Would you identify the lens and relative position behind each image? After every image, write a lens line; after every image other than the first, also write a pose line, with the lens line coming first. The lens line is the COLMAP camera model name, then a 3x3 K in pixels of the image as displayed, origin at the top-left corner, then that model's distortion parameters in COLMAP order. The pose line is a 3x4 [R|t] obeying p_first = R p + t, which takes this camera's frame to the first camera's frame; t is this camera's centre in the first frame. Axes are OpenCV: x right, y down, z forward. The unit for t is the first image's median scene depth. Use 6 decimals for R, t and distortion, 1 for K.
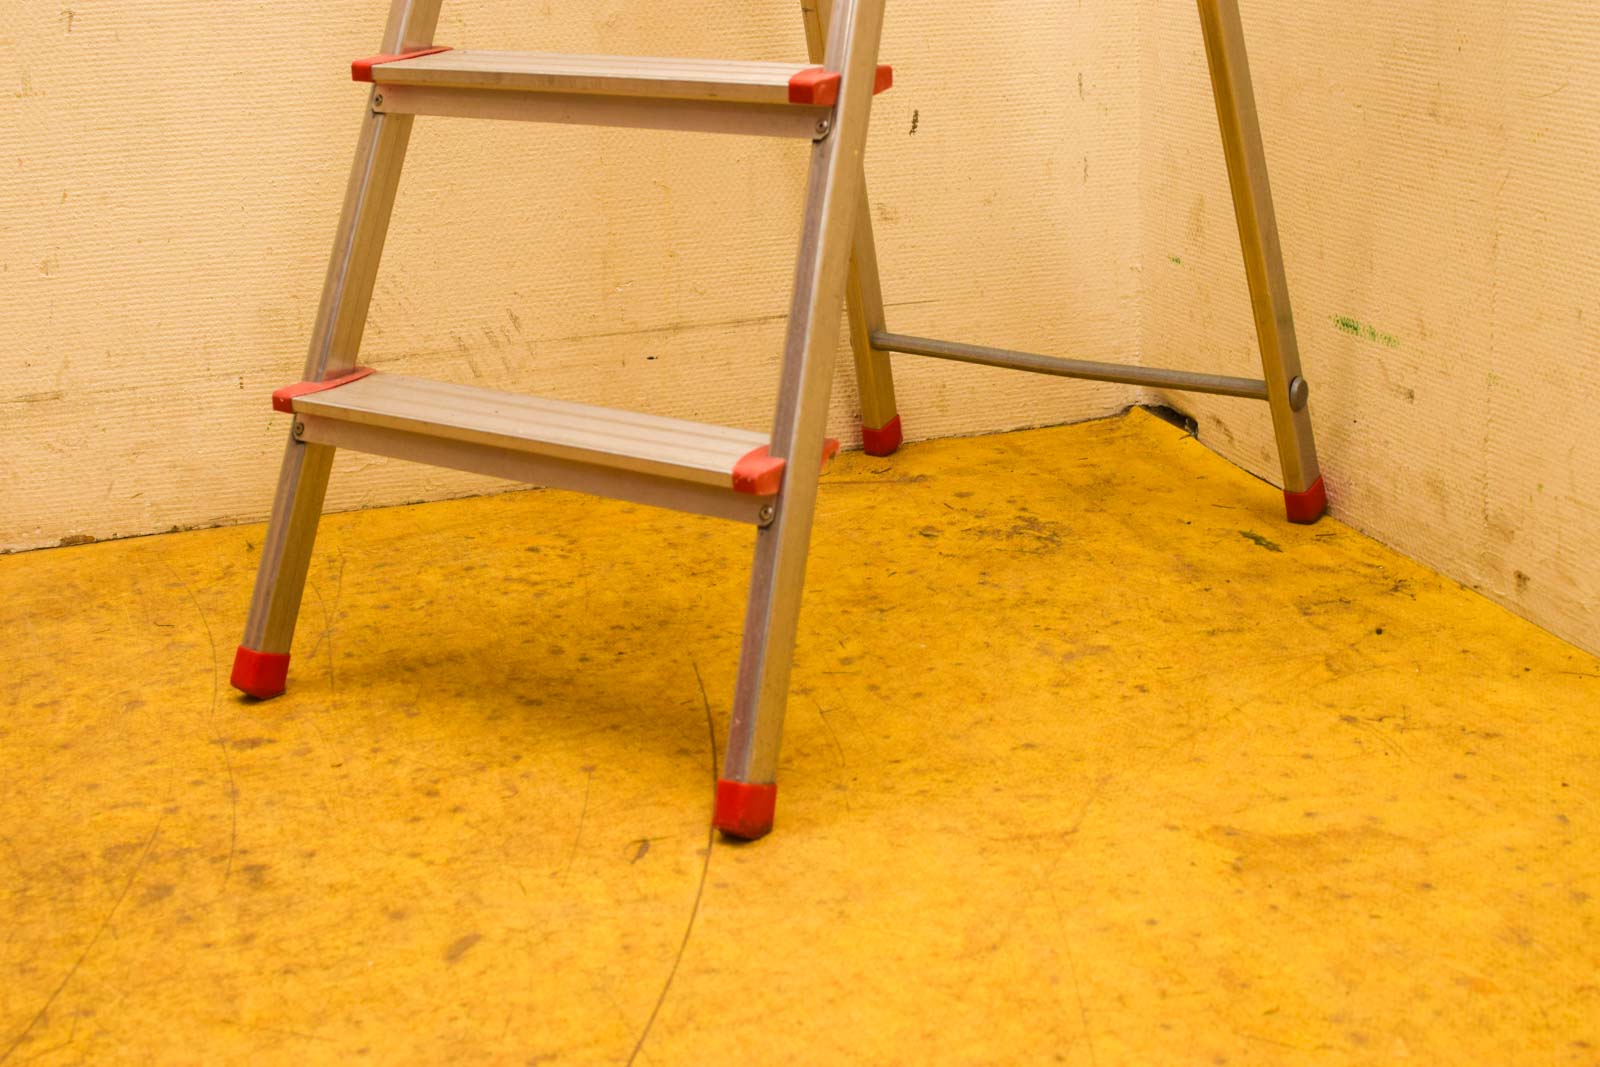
lens RADIAL K [[2455.9, 0, 799.6], [0, 2455.9, 535.0], [0, 0, 1]] dist [-0.153631, 0.000000]
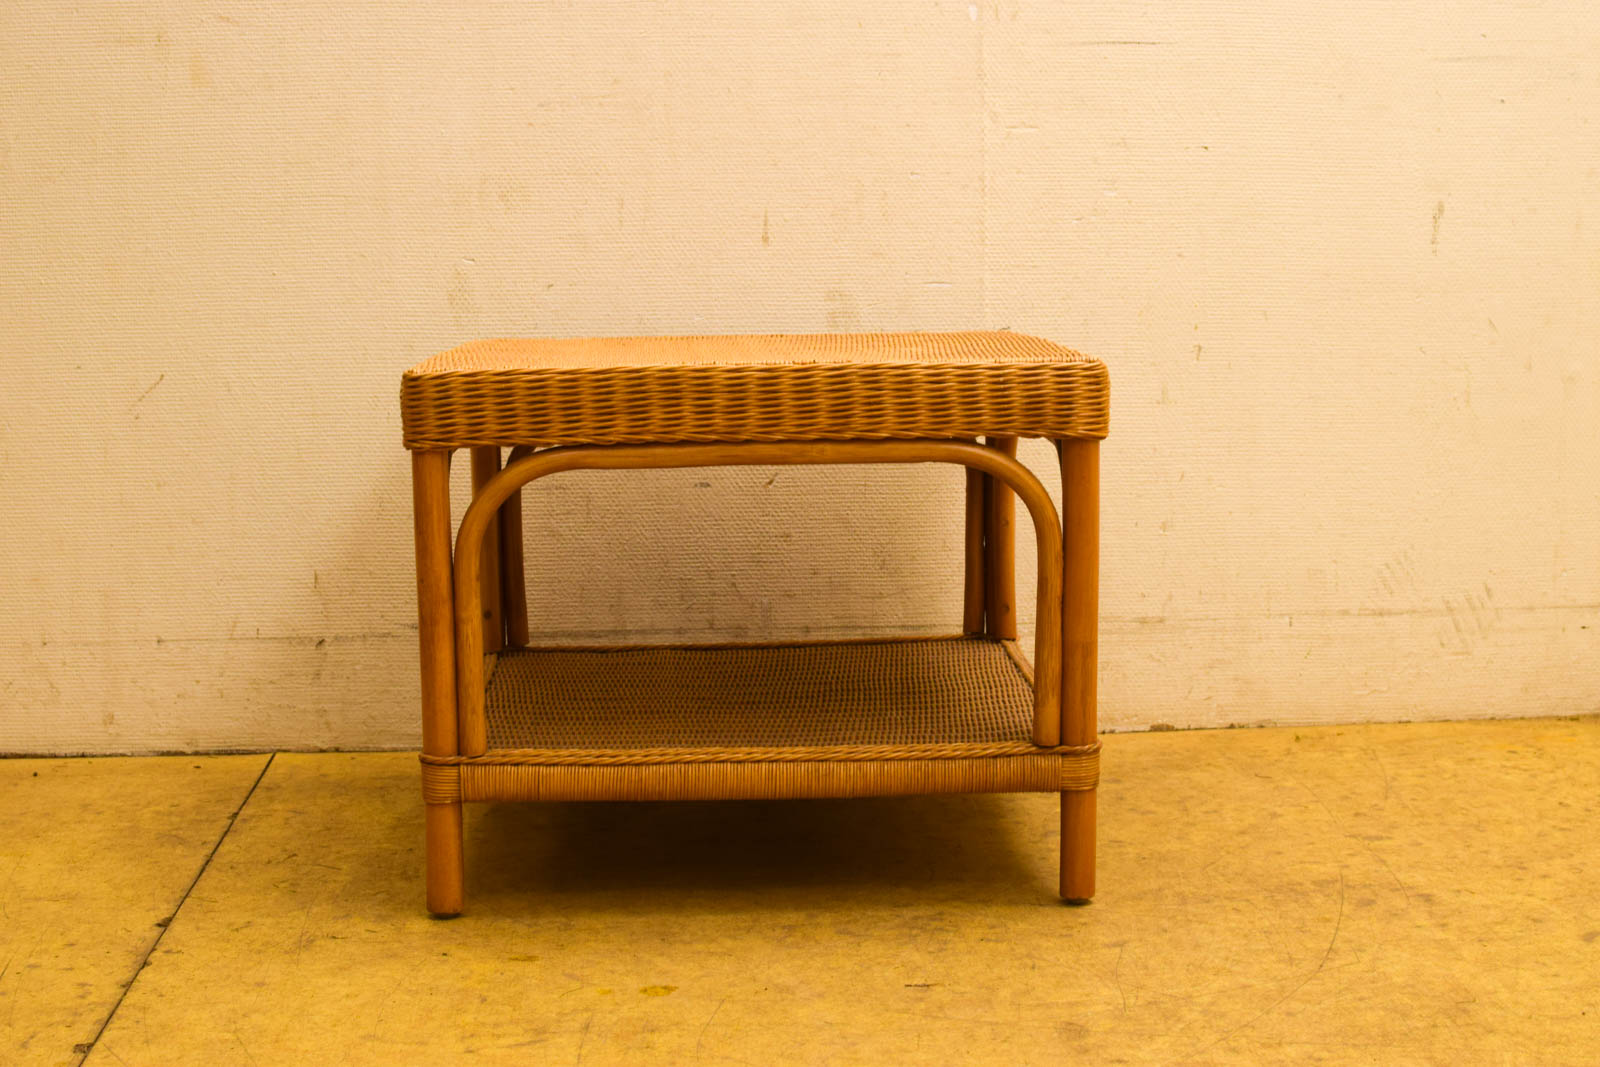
lens RADIAL K [[2455.9, 0, 800.7], [0, 2455.9, 531.8], [0, 0, 1]] dist [-0.153631, 0.000000]
pose [[0.970784, 0.050128, -0.234661, -0.190358], [-0.088727, 0.983614, -0.156945, 0.136695], [0.222949, 0.173180, 0.959324, -0.413511]]
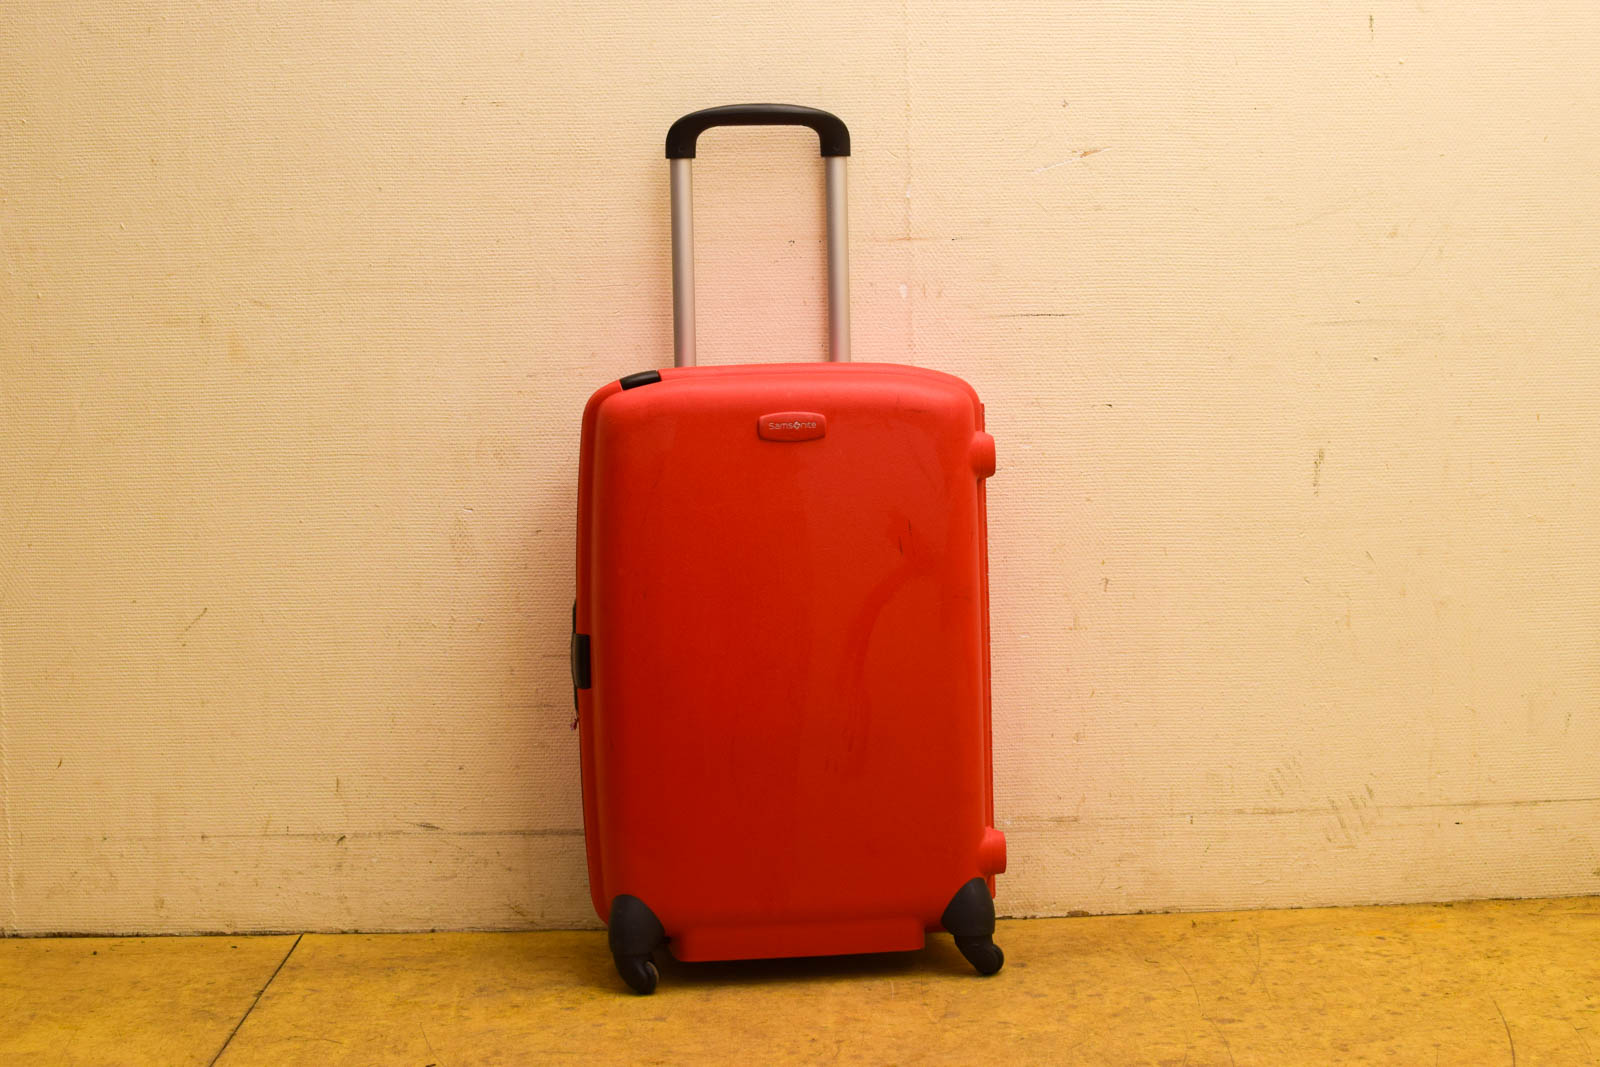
lens RADIAL K [[2455.9, 0, 795.2], [0, 2455.9, 532.1], [0, 0, 1]] dist [-0.153631, 0.000000]
pose [[0.959168, 0.034120, -0.280773, -0.044499], [-0.093507, 0.975132, -0.200936, 0.101373], [0.266935, 0.218985, 0.938505, -0.606044]]
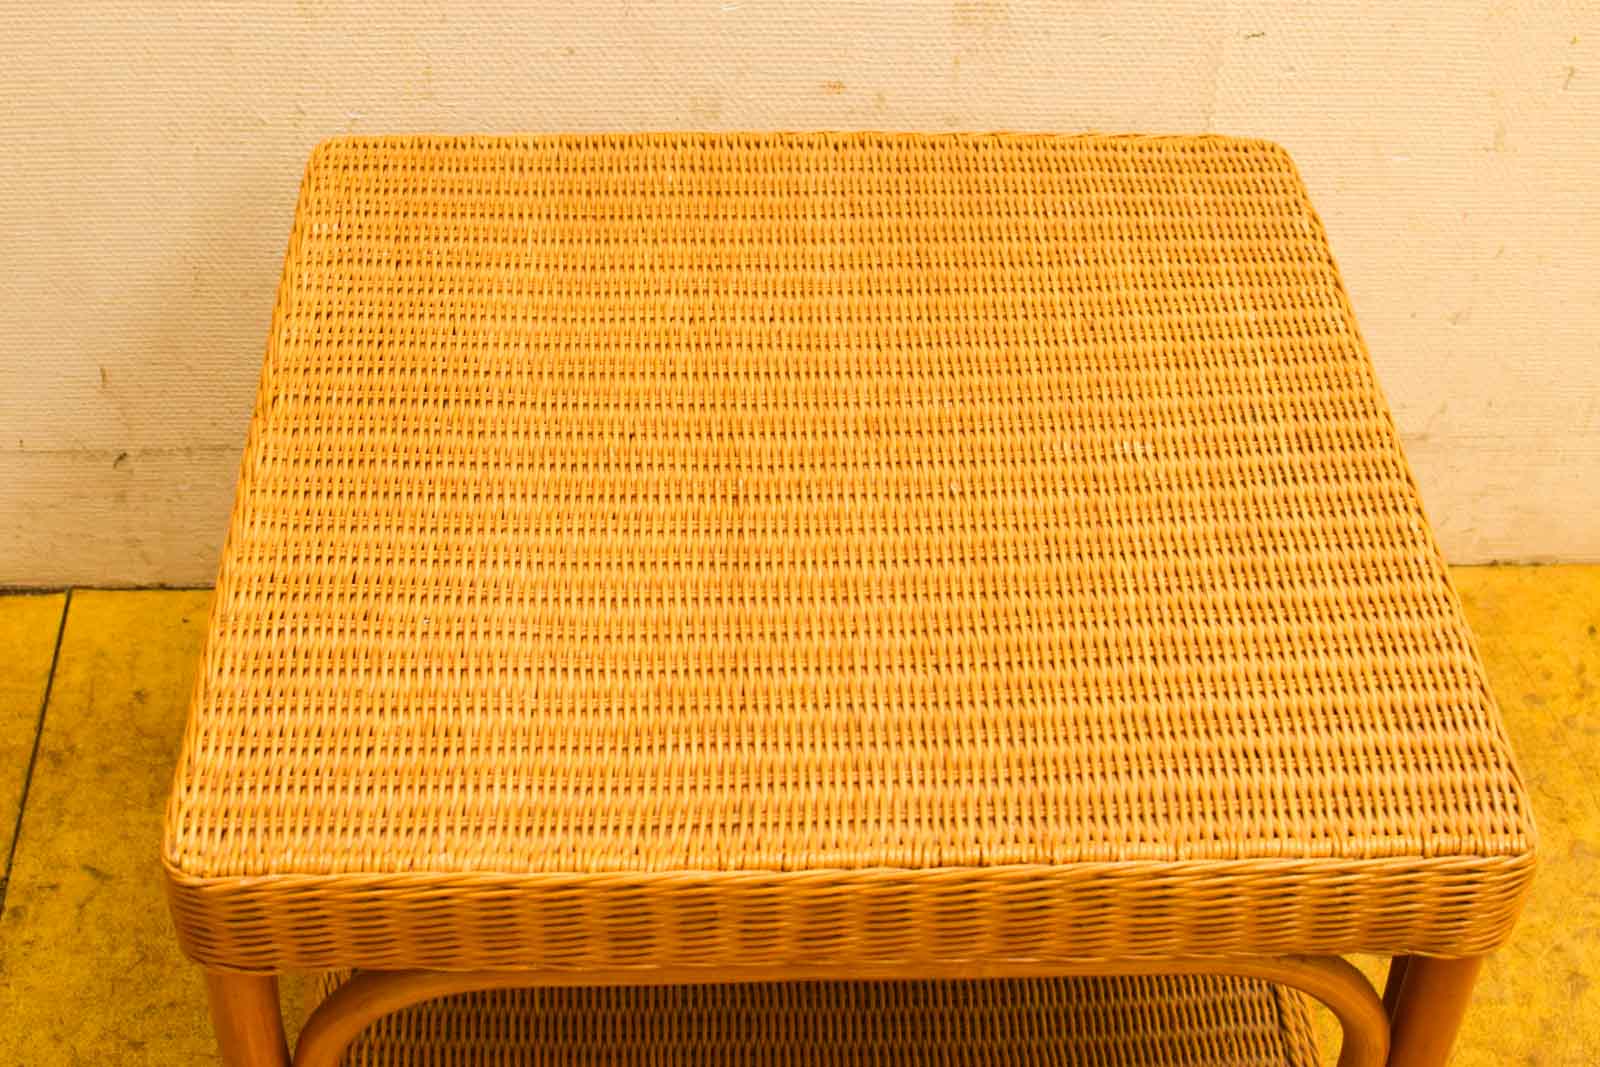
lens RADIAL K [[2455.9, 0, 797.9], [0, 2455.9, 533.4], [0, 0, 1]] dist [-0.153631, 0.000000]
pose [[0.967314, 0.210206, -0.141838, -0.415372], [-0.136608, 0.903198, 0.406904, -0.378367], [0.213641, -0.374228, 0.902392, 0.129843]]
